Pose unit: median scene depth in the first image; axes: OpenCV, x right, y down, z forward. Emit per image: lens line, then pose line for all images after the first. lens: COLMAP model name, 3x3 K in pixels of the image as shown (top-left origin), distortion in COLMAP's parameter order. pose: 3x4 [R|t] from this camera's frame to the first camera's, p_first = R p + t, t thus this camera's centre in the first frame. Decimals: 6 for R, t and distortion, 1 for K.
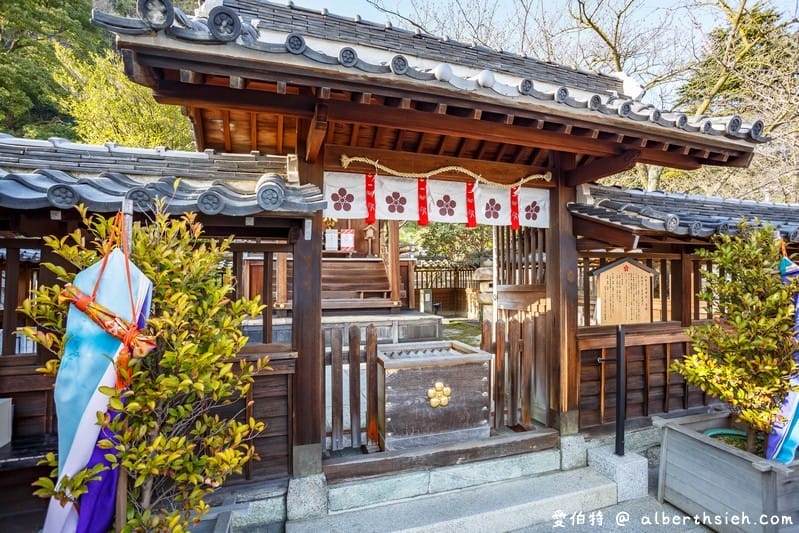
lens RADIAL K [[379.2, 0, 399.5], [0, 379.2, 266.5], [0, 0, 1]] dist [0.000102, 0.000002]
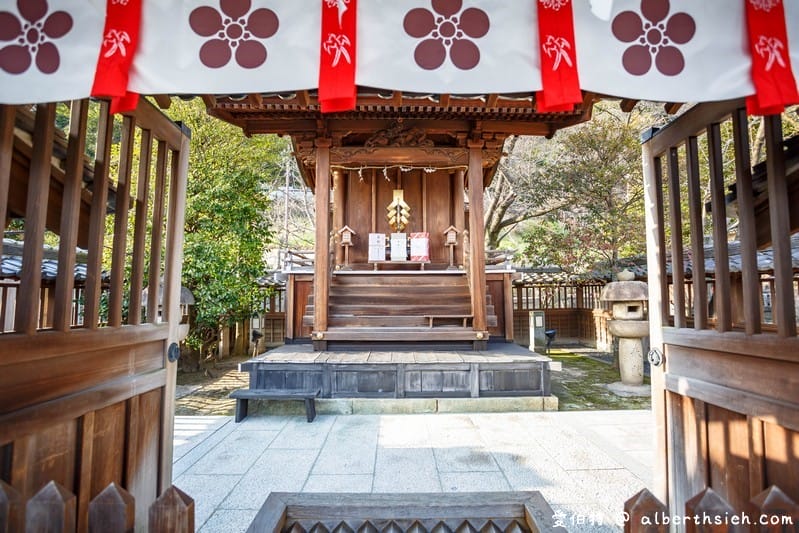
lens RADIAL K [[398.4, 0, 399.5], [0, 398.4, 266.5], [0, 0, 1]] dist [-0.029689, 0.000318]
pose [[0.959718, -0.017213, -0.280438, 0.048225], [0.006253, 0.999183, -0.039931, 0.000877], [0.280896, 0.036569, 0.959041, 0.229247]]
